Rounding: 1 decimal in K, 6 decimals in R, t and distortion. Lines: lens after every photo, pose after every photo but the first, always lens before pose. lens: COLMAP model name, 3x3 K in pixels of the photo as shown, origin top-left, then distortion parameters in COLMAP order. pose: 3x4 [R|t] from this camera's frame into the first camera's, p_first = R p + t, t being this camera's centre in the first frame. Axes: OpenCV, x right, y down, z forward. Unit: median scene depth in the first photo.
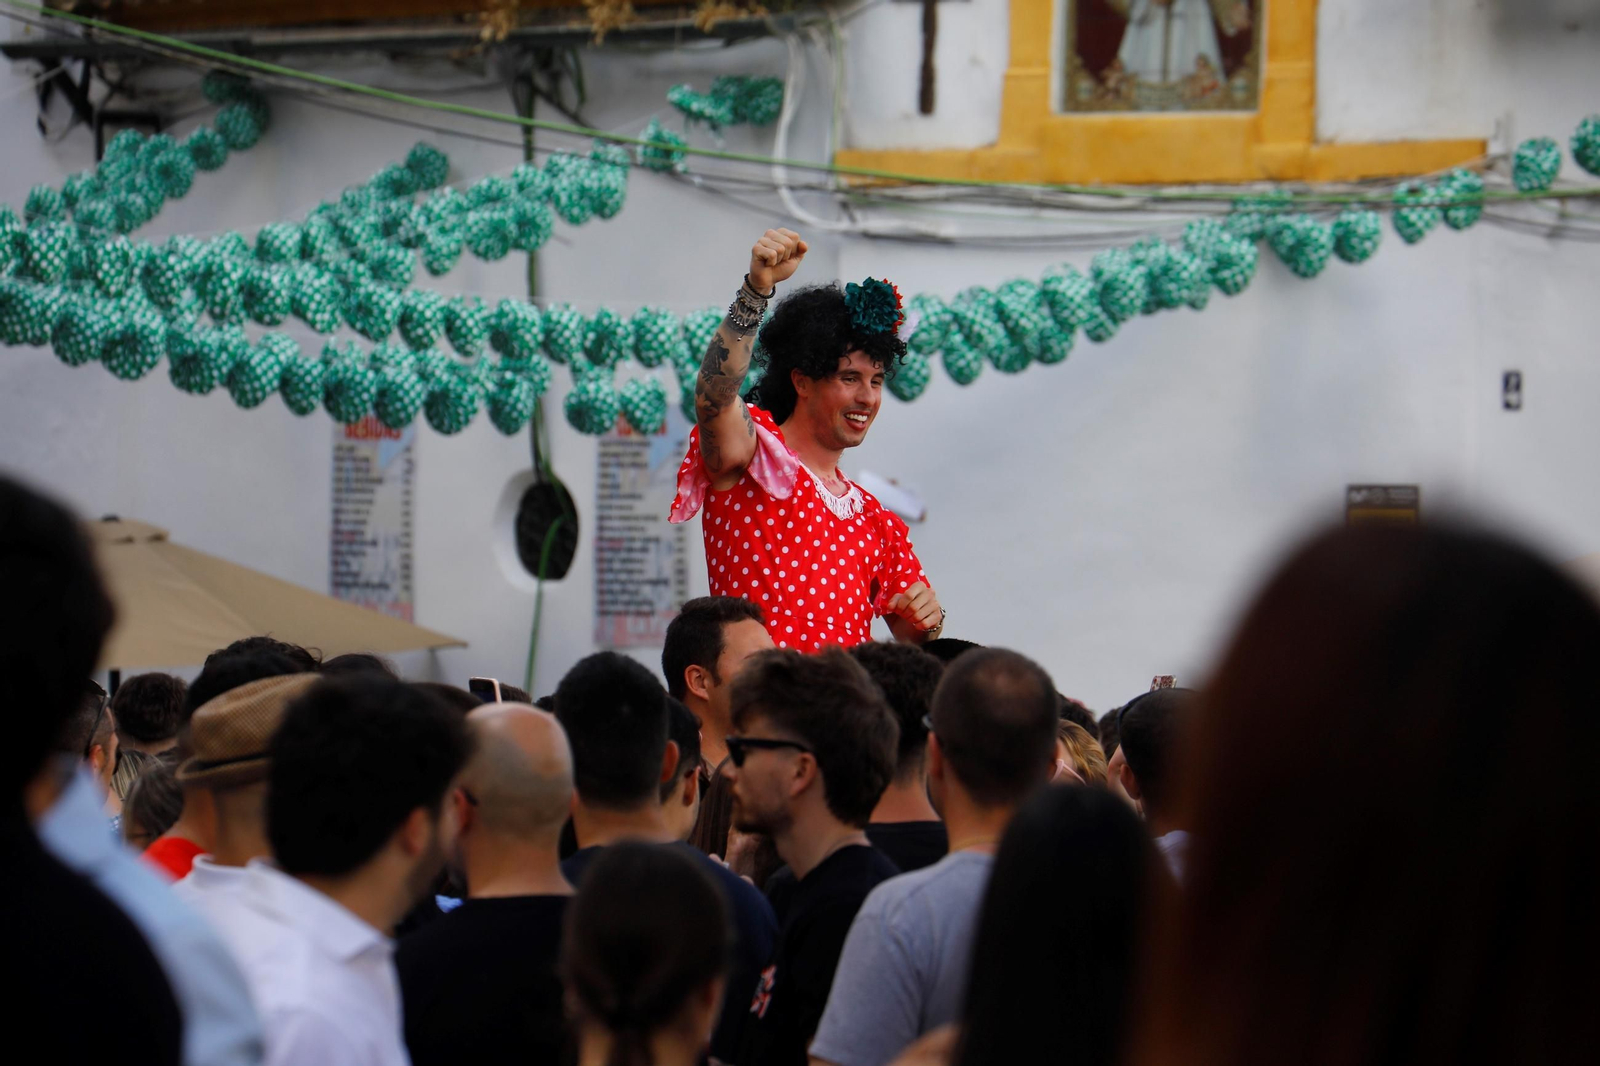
lens RADIAL K [[9490.3, 0, 833.3], [0, 9490.3, 482.7], [0, 0, 1]] dist [2.594683, 0.000000]
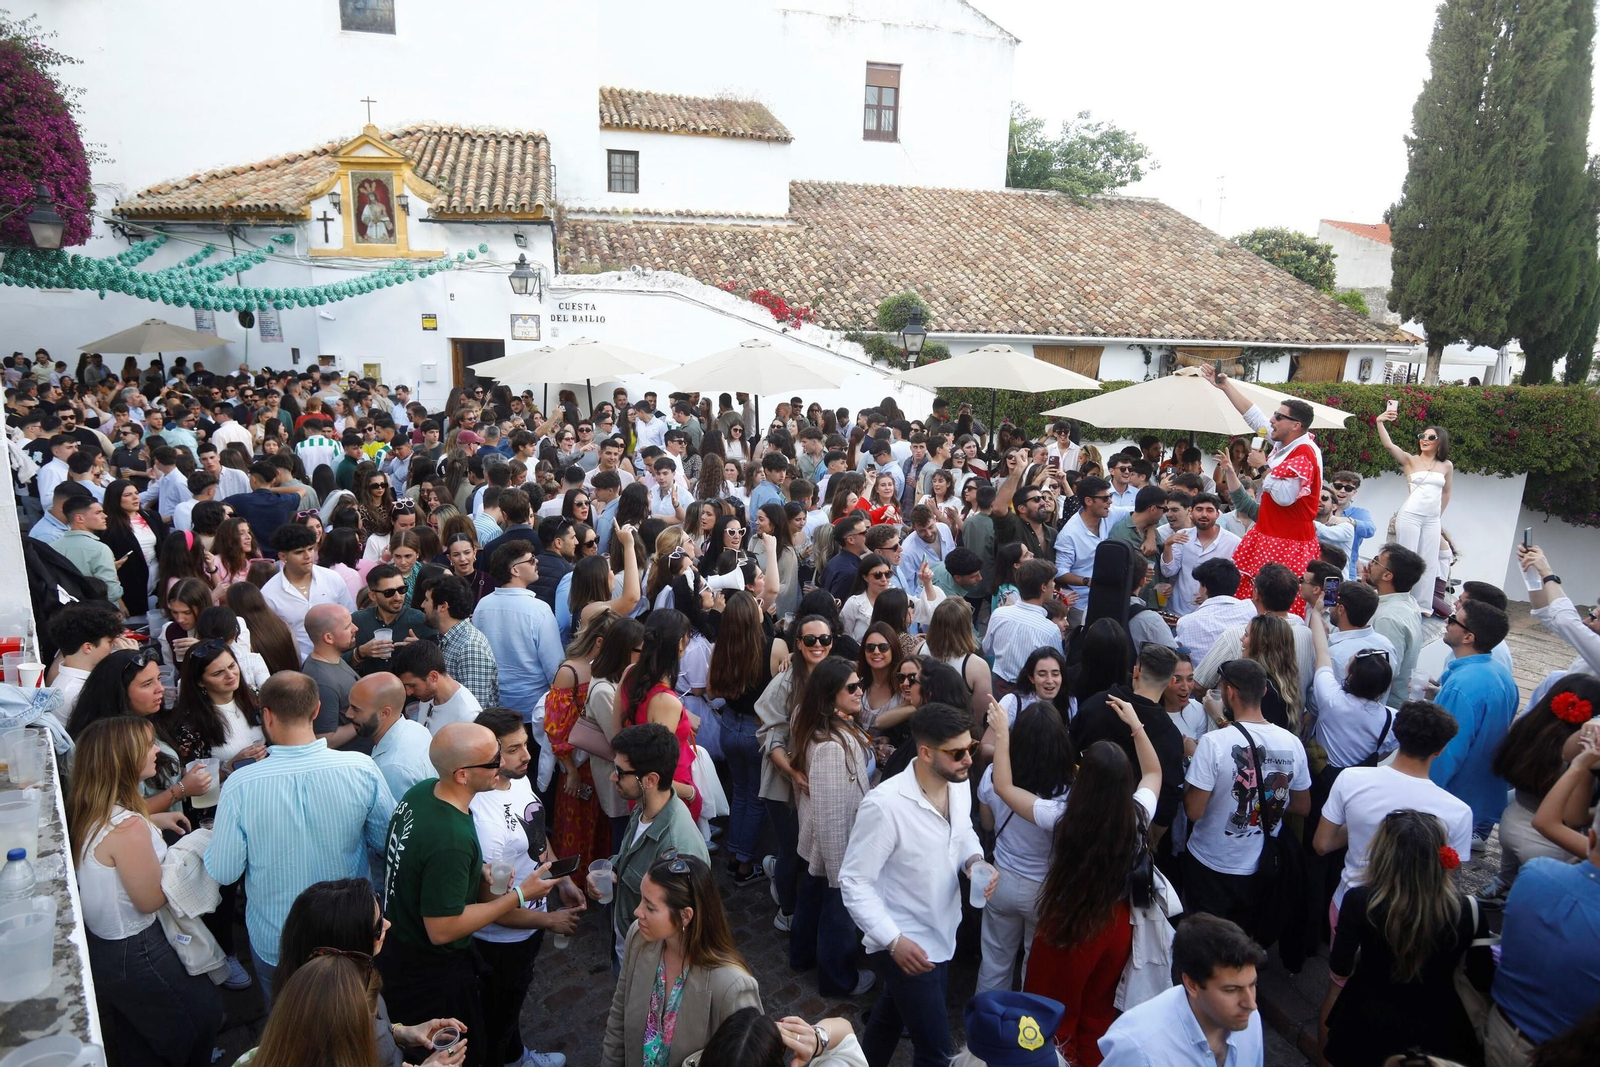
lens RADIAL K [[1004.7, 0, 795.1], [0, 1004.7, 526.5], [0, 0, 1]] dist [-0.045205, 0.049624]
pose [[0.849639, -0.131480, 0.510711, -0.072987], [-0.009826, 0.964307, 0.264604, -0.035446], [-0.527273, -0.229836, 0.818021, 0.368423]]
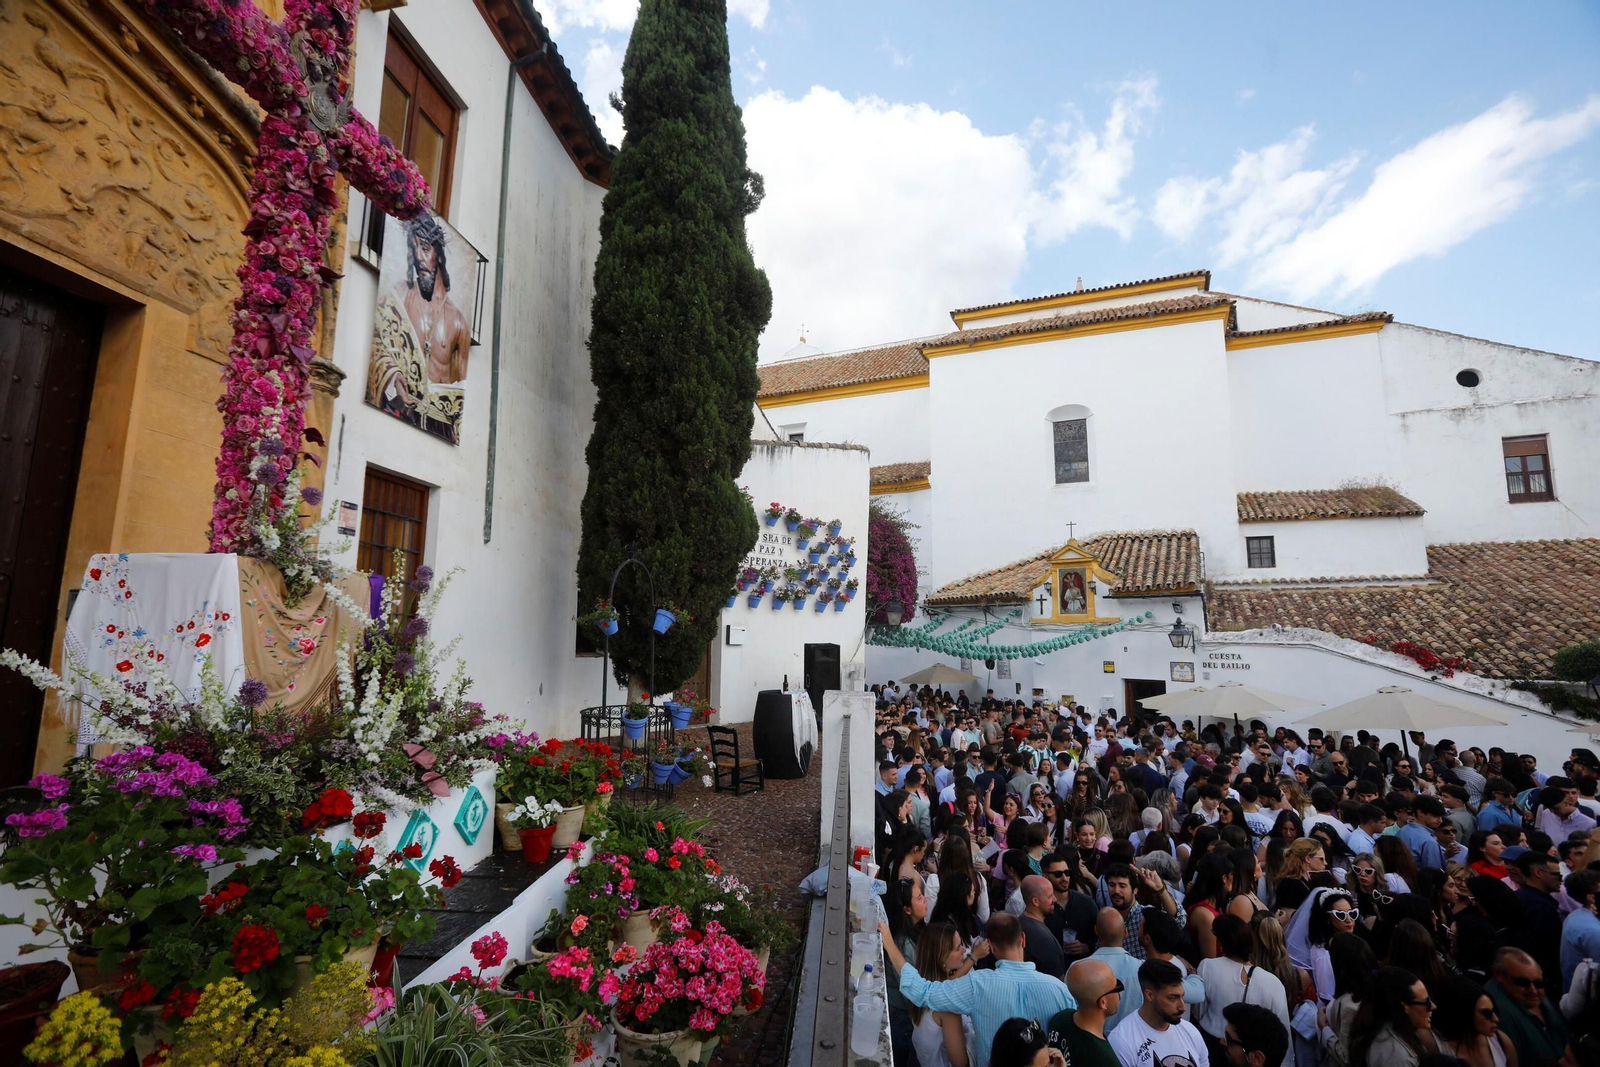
lens RADIAL K [[723.2, 0, 797.1], [0, 723.2, 535.4], [0, 0, 1]] dist [-0.064394, 0.024193]
pose [[0.981083, -0.046316, -0.187966, -0.076357], [0.024229, 0.992701, -0.118145, -0.038358], [0.192066, 0.111356, 0.975044, 0.355720]]
